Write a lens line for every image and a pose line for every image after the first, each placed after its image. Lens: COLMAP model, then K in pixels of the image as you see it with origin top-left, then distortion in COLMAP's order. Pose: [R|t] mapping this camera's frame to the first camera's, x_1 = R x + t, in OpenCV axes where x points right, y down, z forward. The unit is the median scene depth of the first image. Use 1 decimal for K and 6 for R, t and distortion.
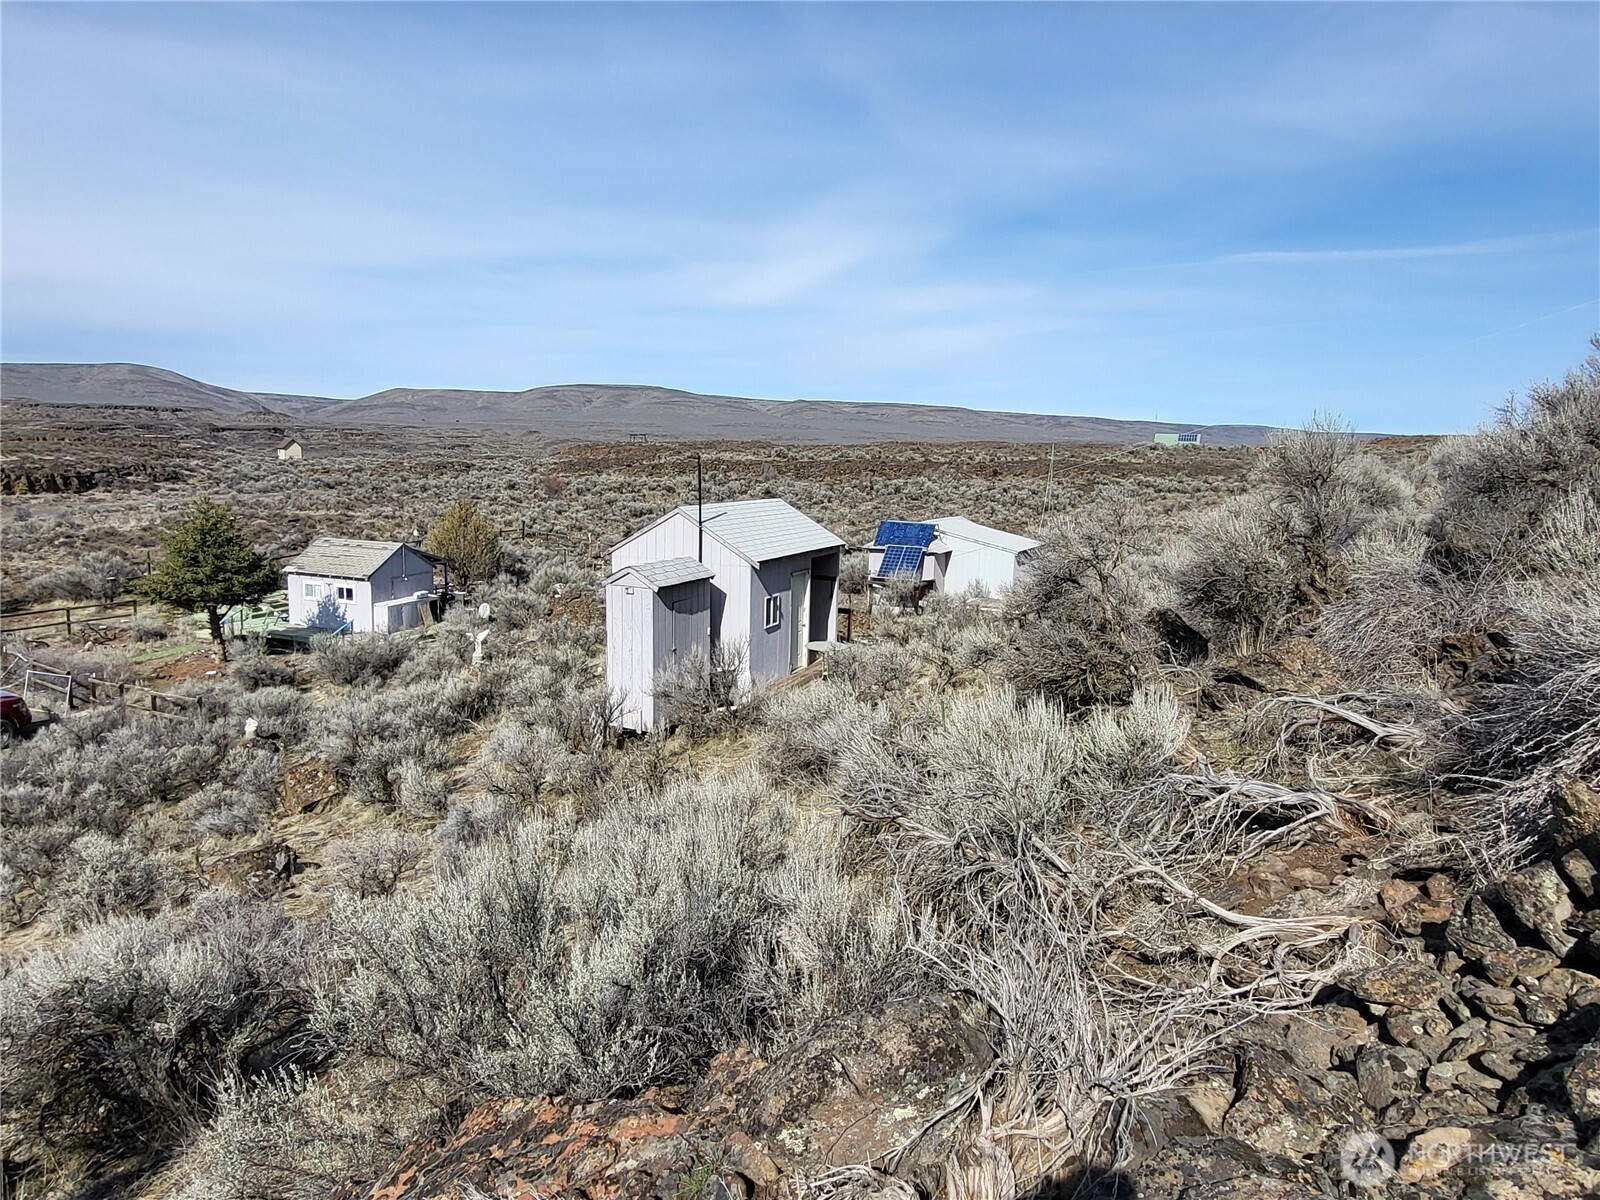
lens RADIAL K [[1008.4, 0, 807.3], [0, 1008.4, 589.6], [0, 0, 1]] dist [0.003463, -0.005911]
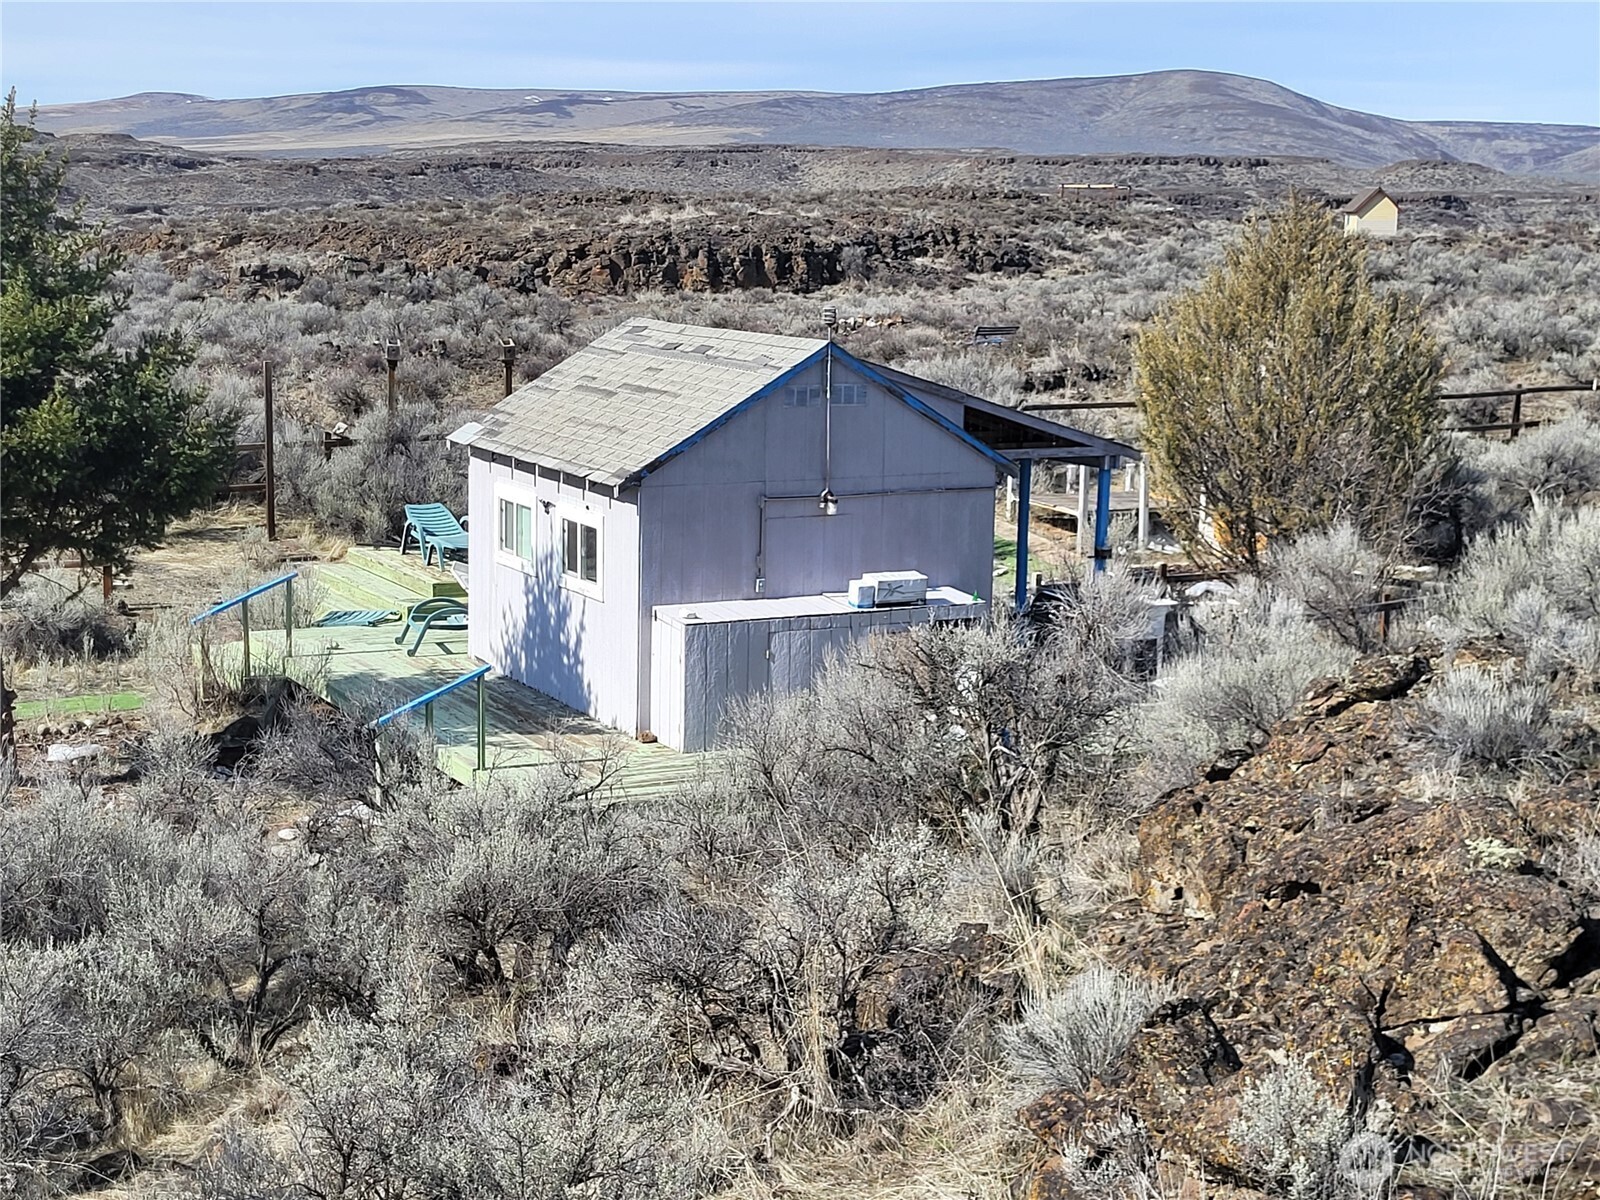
lens RADIAL K [[2395.0, 0, 800.0], [0, 2395.0, 600.0], [0, 0, 1]] dist [0.012327, 0.024989]
pose [[0.712763, 0.094133, -0.695060, -0.022475], [-0.097165, 0.994650, 0.035067, -0.003960], [0.694642, 0.042541, 0.718096, 0.297111]]
